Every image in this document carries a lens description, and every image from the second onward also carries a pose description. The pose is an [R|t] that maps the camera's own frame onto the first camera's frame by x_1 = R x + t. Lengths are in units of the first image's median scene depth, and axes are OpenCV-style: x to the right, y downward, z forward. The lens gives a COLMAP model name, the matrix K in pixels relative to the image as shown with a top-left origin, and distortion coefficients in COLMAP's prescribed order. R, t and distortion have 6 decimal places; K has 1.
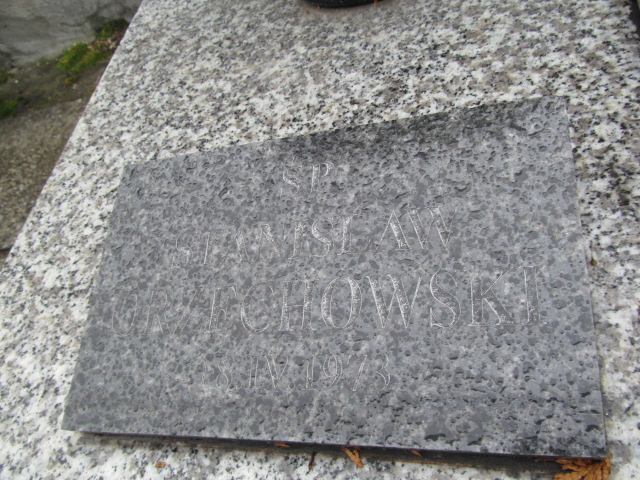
lens RADIAL K [[532.1, 0, 321.7], [0, 532.1, 240.3], [0, 0, 1]] dist [-0.033334, 0.013779]
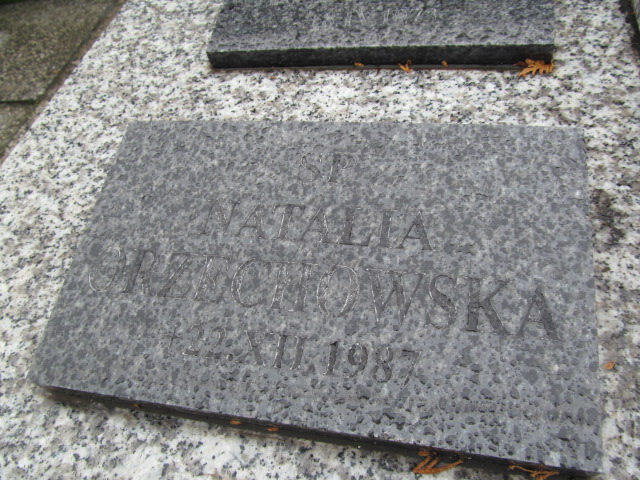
lens RADIAL K [[532.1, 0, 319.4], [0, 532.1, 240.6], [0, 0, 1]] dist [-0.033334, 0.013779]
pose [[0.982272, 0.160511, 0.096837, -0.054706], [-0.159208, 0.987020, -0.021087, 0.200870], [-0.098965, 0.005296, 0.995077, -0.123007]]
